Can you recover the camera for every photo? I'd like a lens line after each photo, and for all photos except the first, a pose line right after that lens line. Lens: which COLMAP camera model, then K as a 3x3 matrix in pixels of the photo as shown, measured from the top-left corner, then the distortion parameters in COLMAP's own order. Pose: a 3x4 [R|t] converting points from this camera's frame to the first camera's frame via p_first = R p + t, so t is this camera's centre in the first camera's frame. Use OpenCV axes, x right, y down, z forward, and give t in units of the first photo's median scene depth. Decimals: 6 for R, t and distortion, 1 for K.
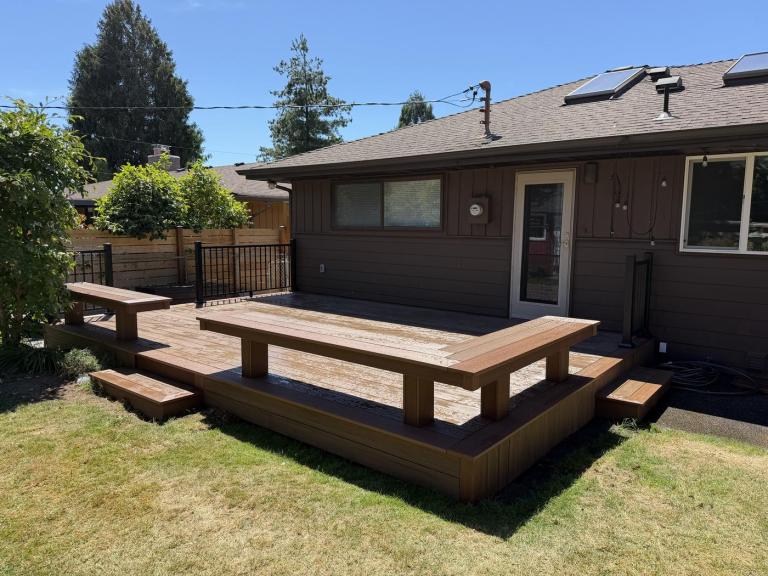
lens RADIAL K [[550.7, 0, 380.0], [0, 550.7, 284.7], [0, 0, 1]] dist [0.025021, -0.039369]
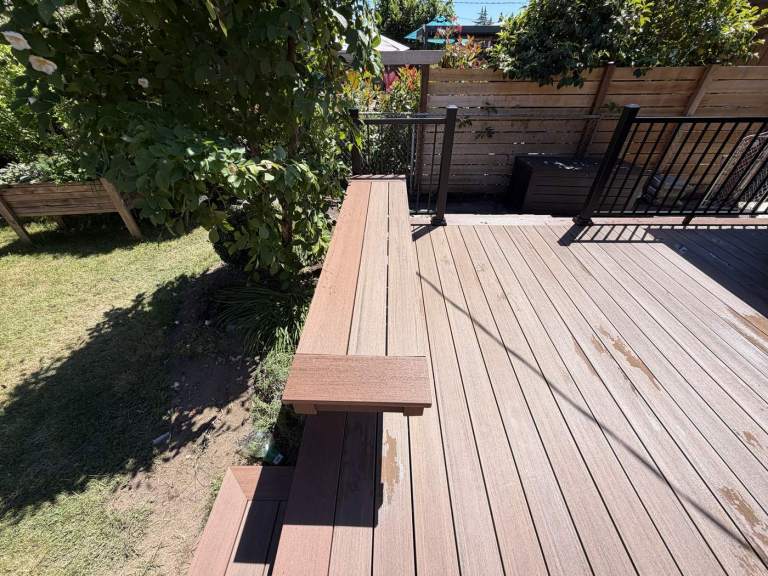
lens RADIAL K [[301.7, 0, 378.7], [0, 301.7, 290.0], [0, 0, 1]] dist [-0.001723, -0.000411]
pose [[0.607395, 0.479619, -0.633275, -0.057475], [-0.078765, 0.829606, 0.552766, -0.018662], [0.790486, -0.285868, 0.541675, 0.165557]]
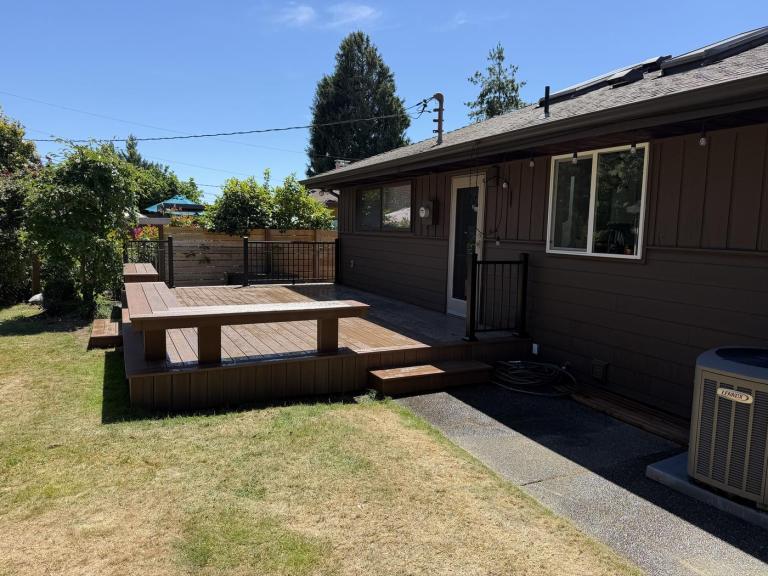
lens RADIAL K [[550.7, 0, 385.3], [0, 550.7, 294.5], [0, 0, 1]] dist [0.025021, -0.039369]
pose [[0.902288, 0.063768, -0.426393, 0.136196], [-0.062584, 0.997898, 0.016805, 0.003151], [0.426568, 0.011522, 0.904382, -0.003408]]
